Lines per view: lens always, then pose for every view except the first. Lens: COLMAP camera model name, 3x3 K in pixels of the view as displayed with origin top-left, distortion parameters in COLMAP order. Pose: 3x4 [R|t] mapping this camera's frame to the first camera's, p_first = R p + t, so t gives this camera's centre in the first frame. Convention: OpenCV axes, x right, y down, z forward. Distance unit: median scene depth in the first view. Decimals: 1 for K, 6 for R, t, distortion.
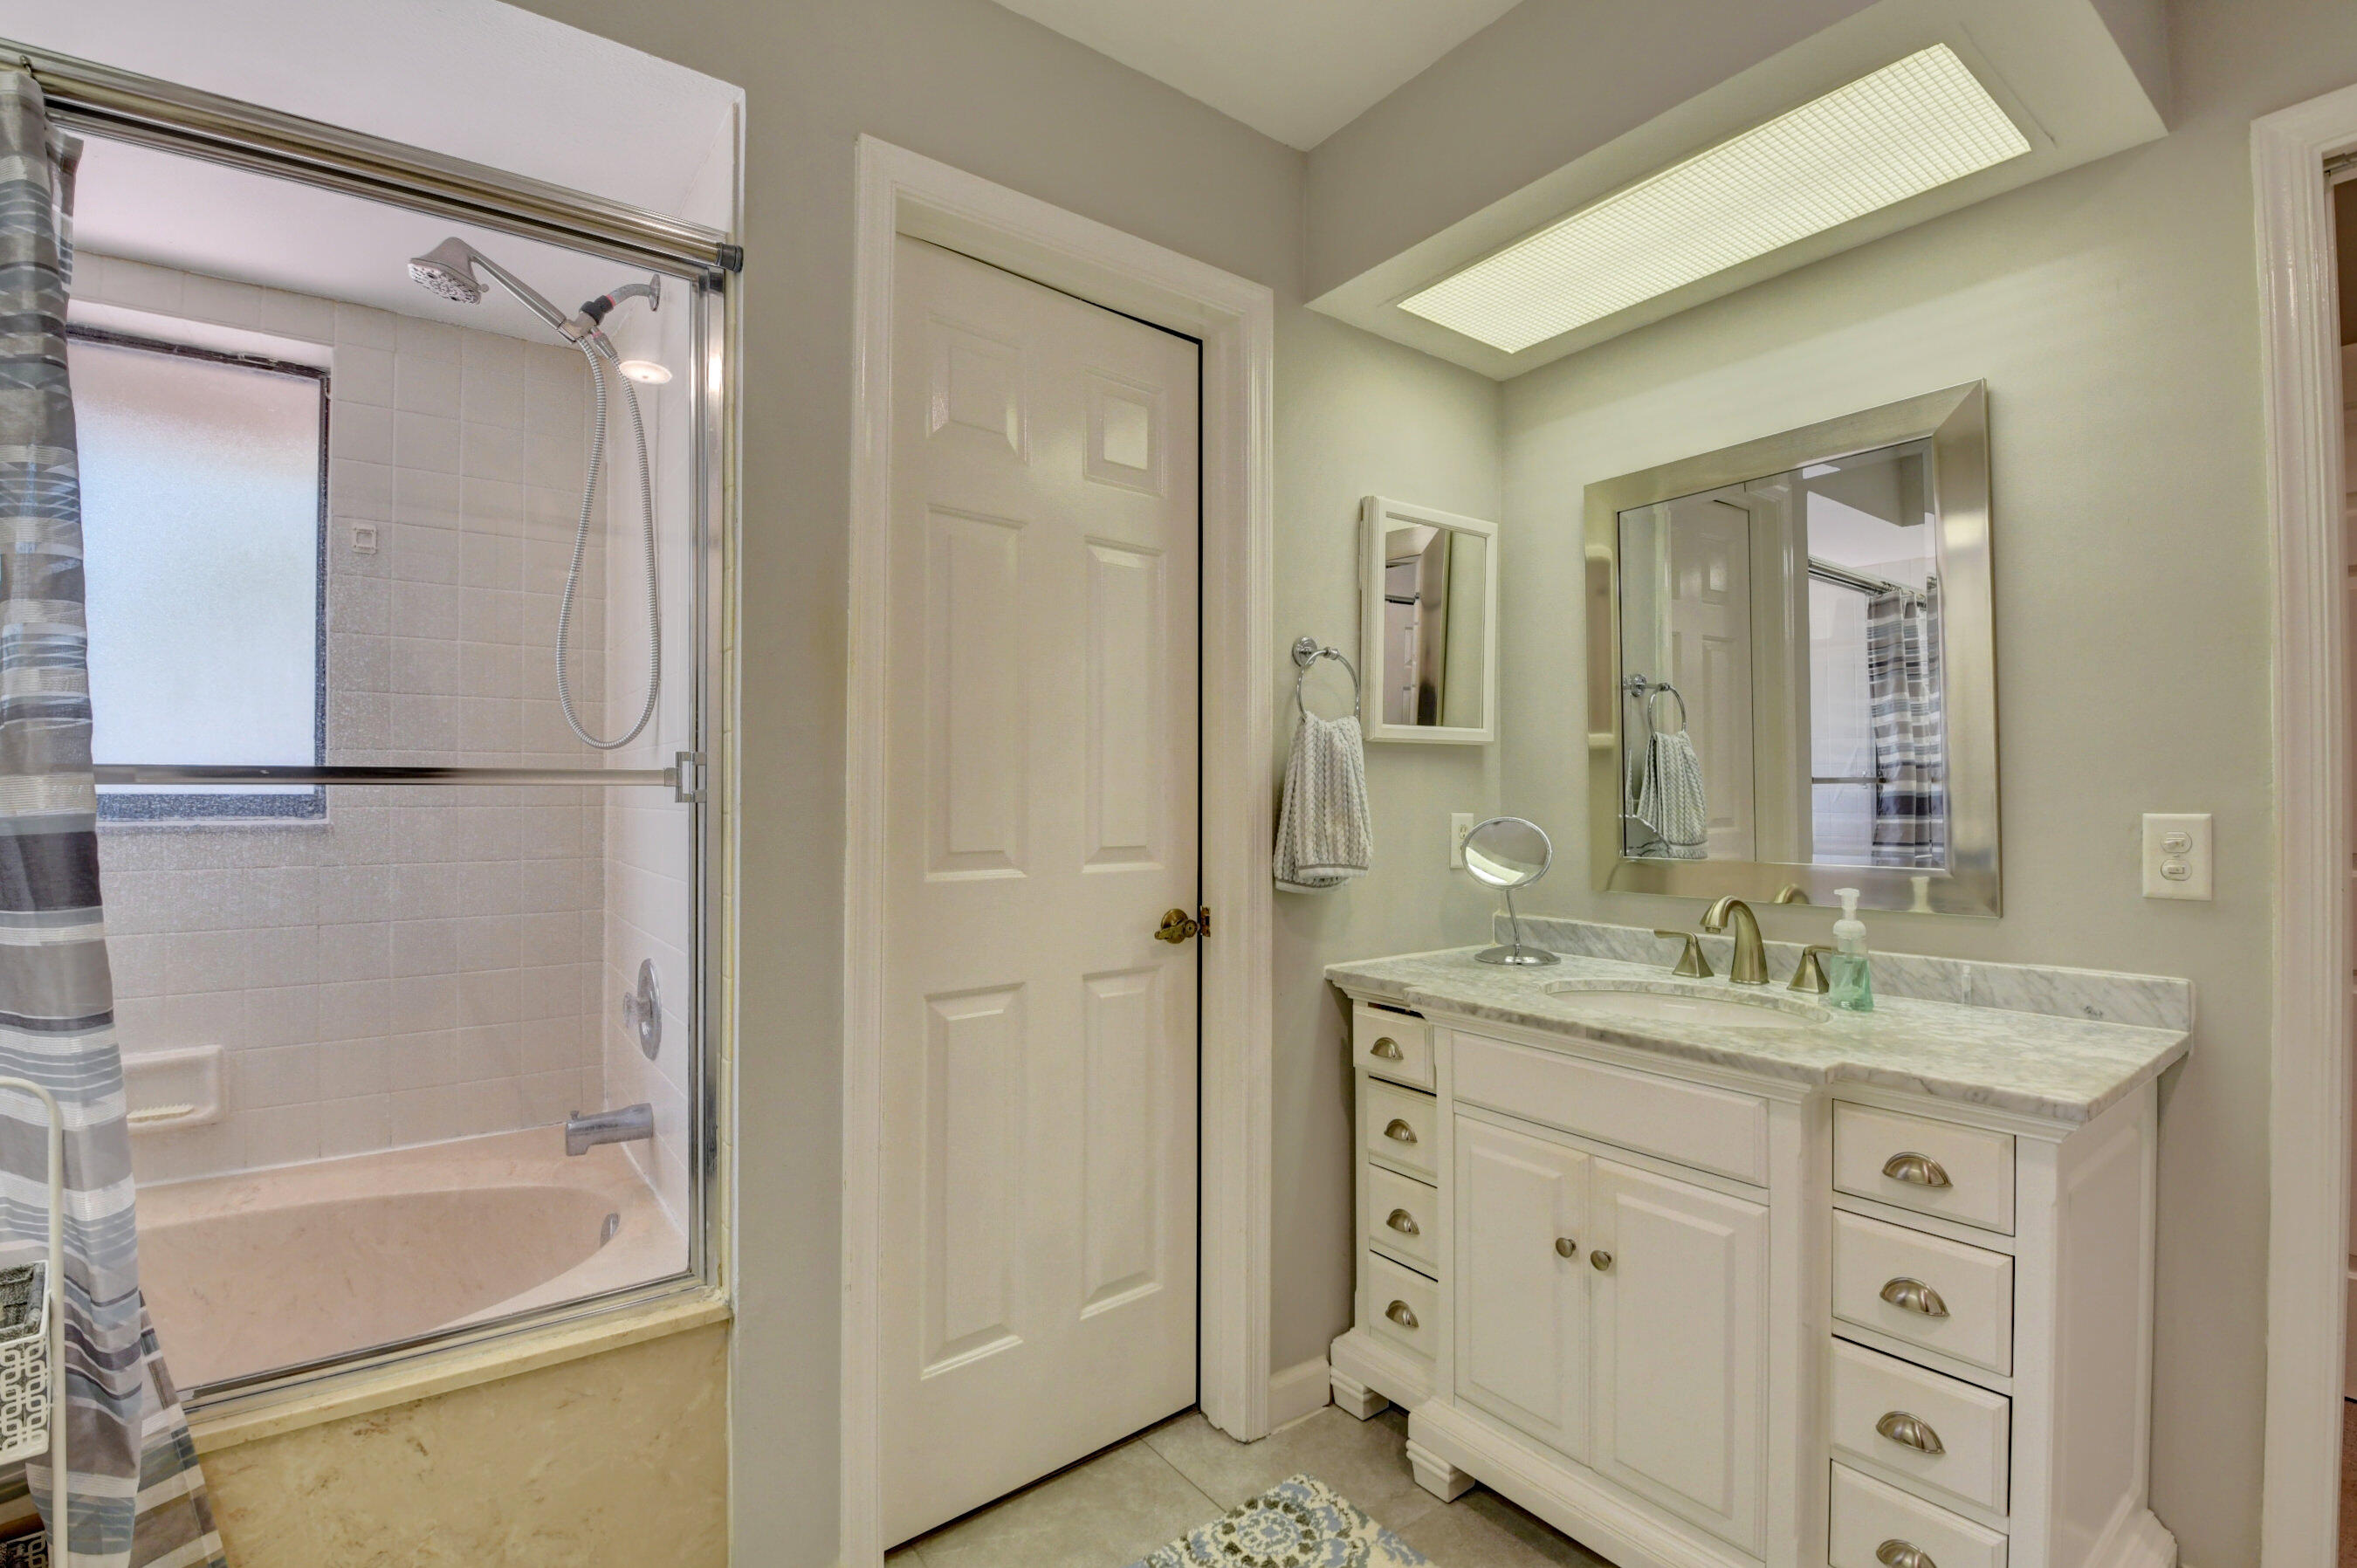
lens RADIAL K [[1045.5, 0, 1176.5], [0, 1045.5, 781.4], [0, 0, 1]] dist [-0.000354, -0.015230]
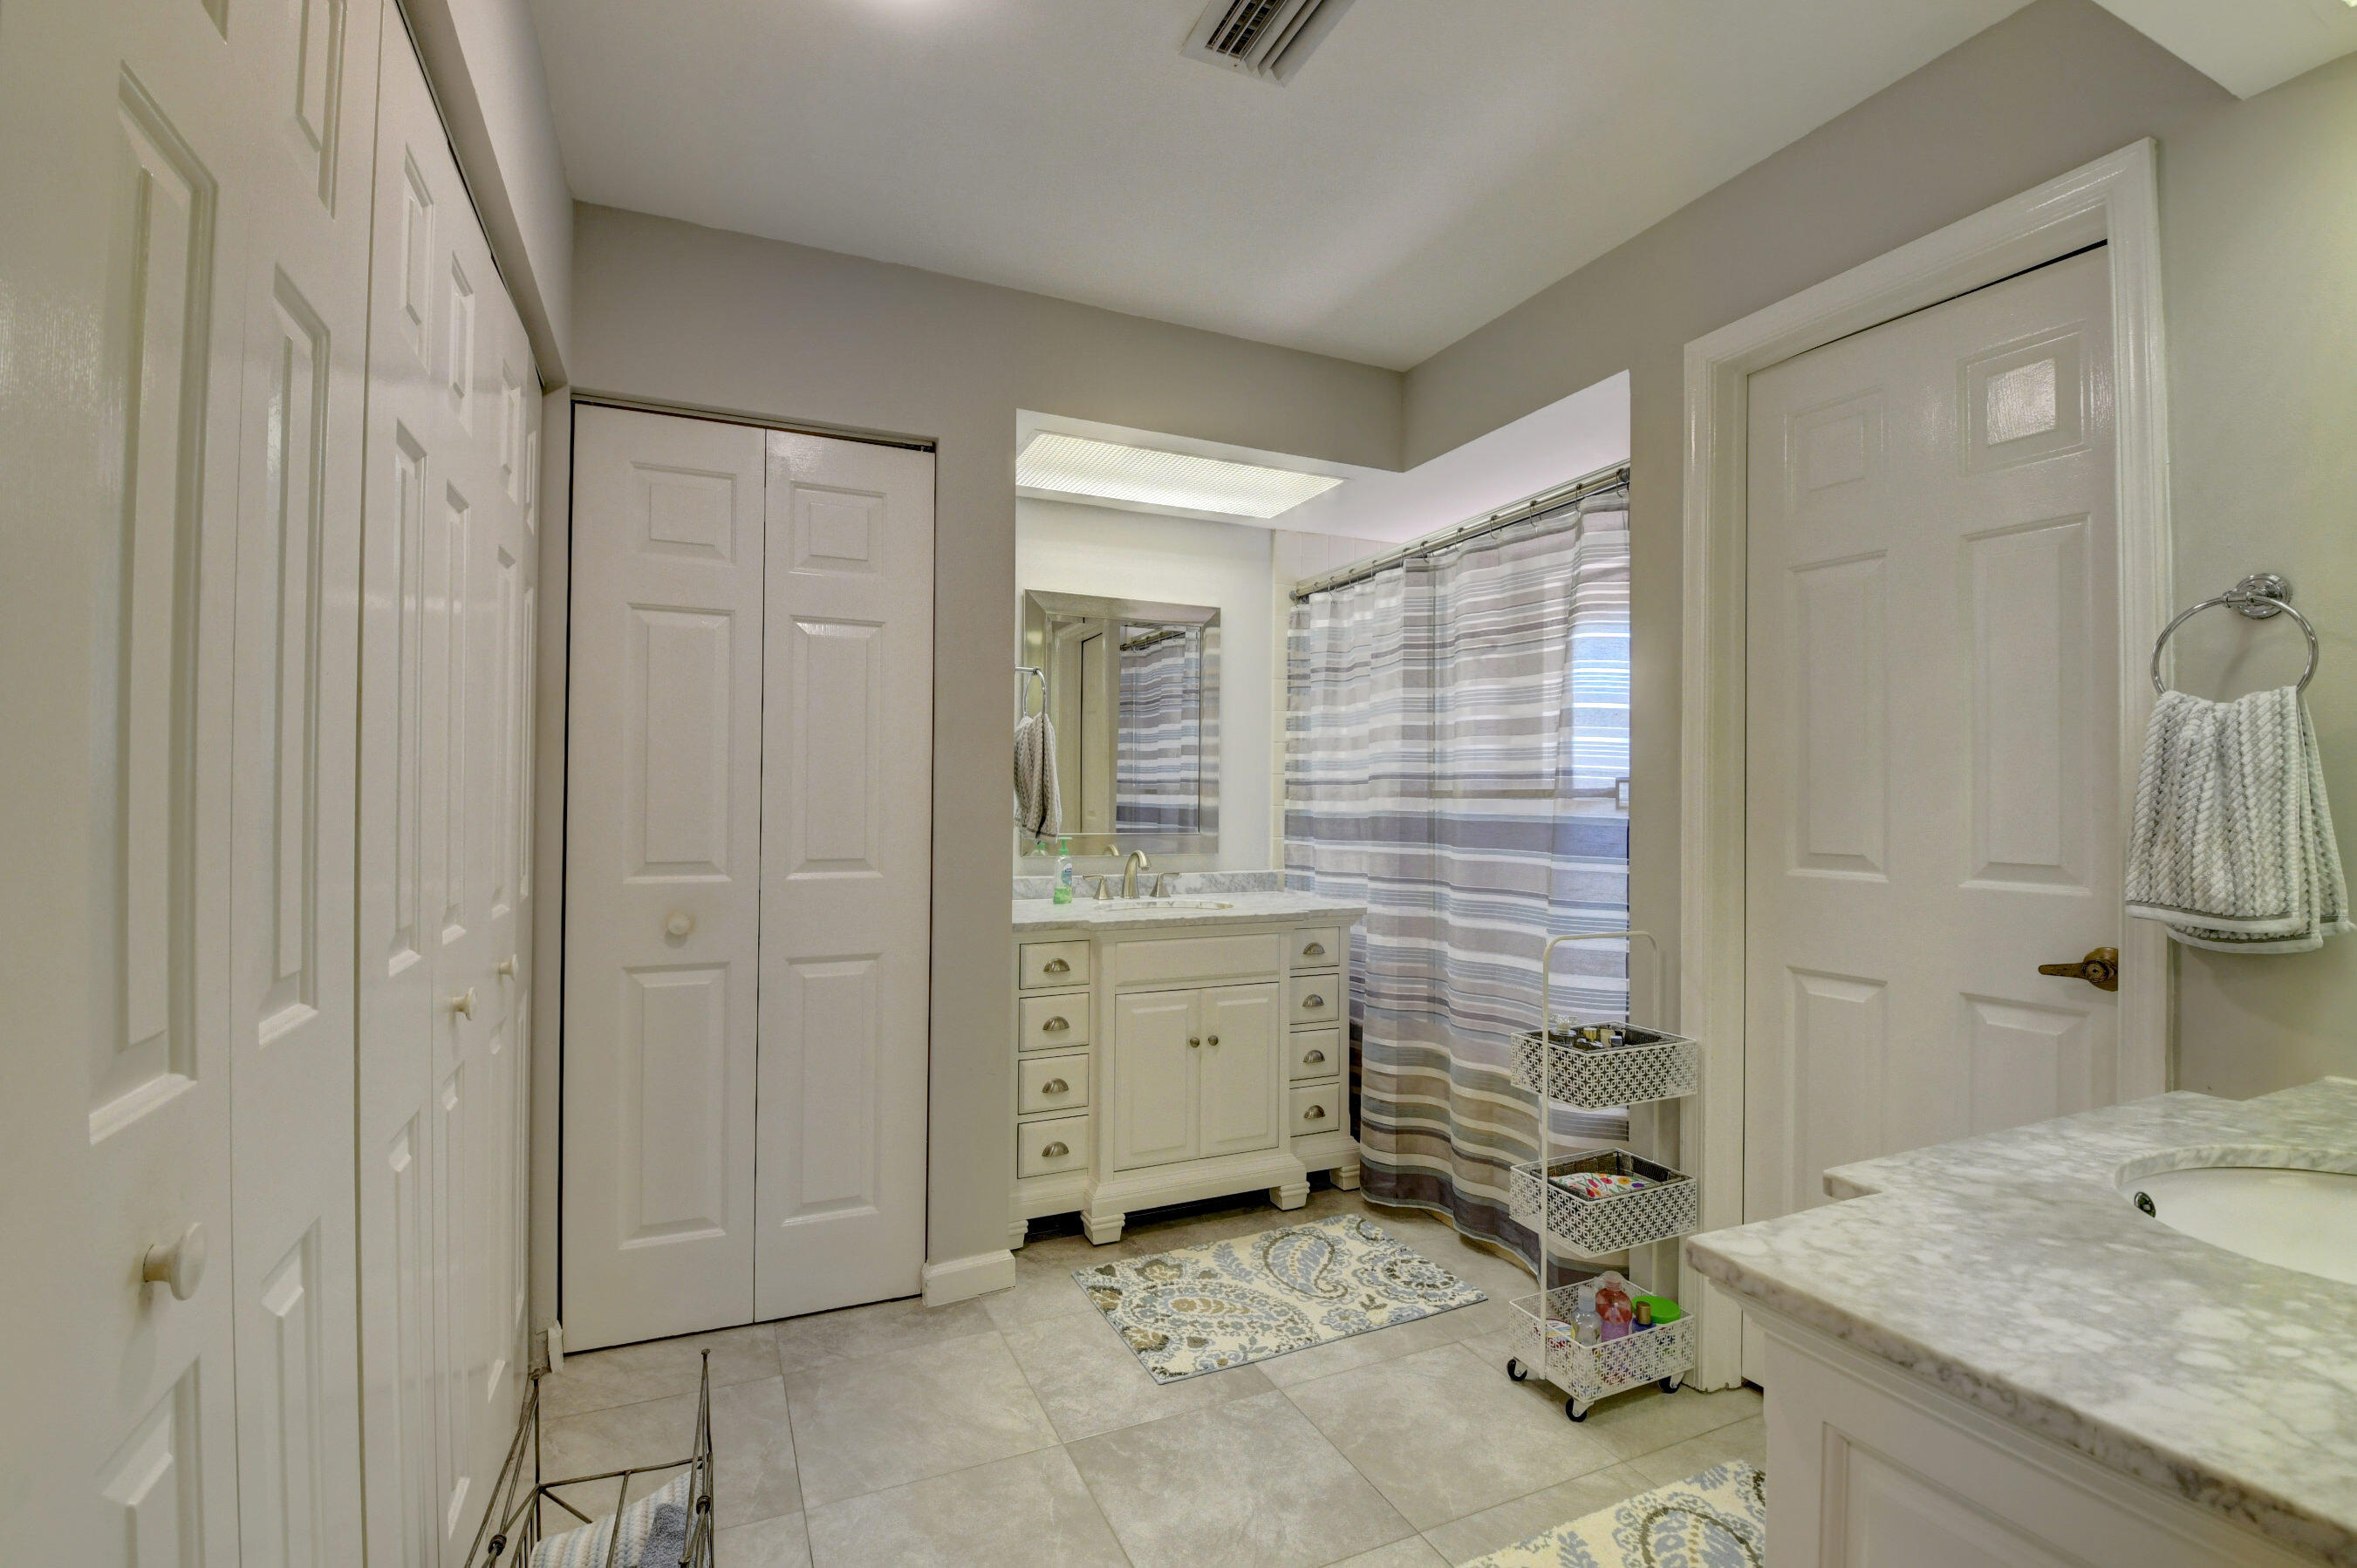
lens RADIAL K [[1045.3, 0, 1176.5], [0, 1045.3, 781.4], [0, 0, 1]] dist [-0.000354, -0.015230]
pose [[-0.224483, -0.018064, -0.974311, 1.119526], [0.006881, 0.999774, -0.020121, 0.005551], [0.974454, -0.011221, -0.224308, 0.569110]]
